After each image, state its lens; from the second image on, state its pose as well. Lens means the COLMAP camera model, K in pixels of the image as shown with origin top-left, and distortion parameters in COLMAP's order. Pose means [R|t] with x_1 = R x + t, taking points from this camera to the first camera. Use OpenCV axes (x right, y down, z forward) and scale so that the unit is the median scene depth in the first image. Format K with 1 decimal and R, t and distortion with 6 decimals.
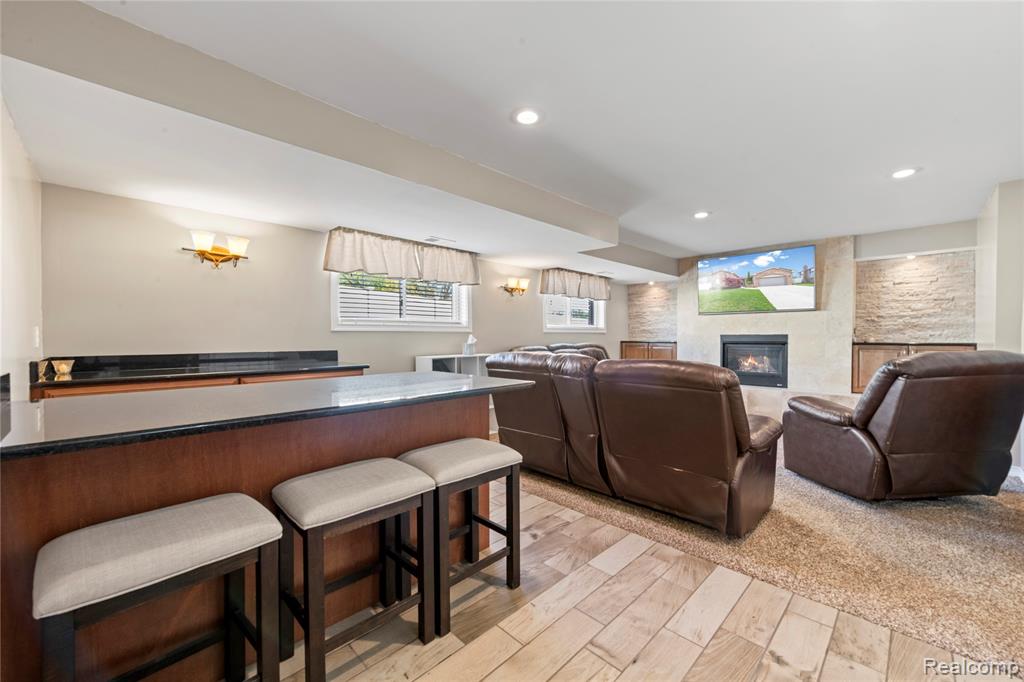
lens RADIAL K [[401.8, 0, 505.7], [0, 401.8, 340.0], [0, 0, 1]] dist [0.004234, 0.000122]
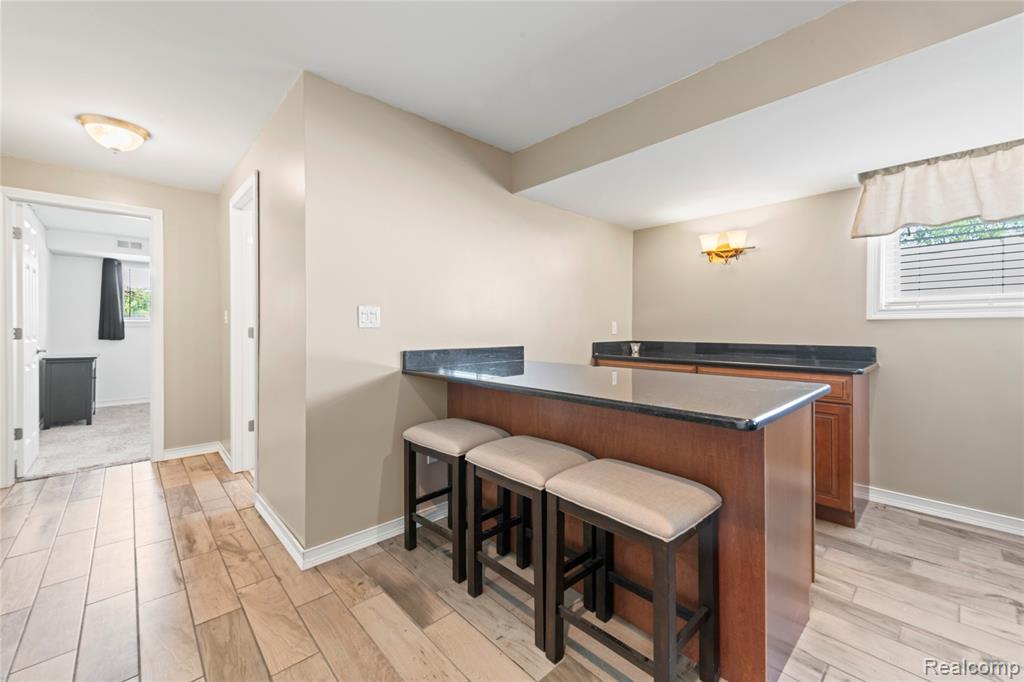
lens RADIAL K [[401.8, 0, 506.4], [0, 401.8, 332.3], [0, 0, 1]] dist [0.004234, 0.000122]
pose [[-0.030474, 0.011342, -0.999471, 0.386392], [-0.008477, 0.999897, 0.011606, -0.004885], [0.999500, 0.008826, -0.030374, 0.476221]]
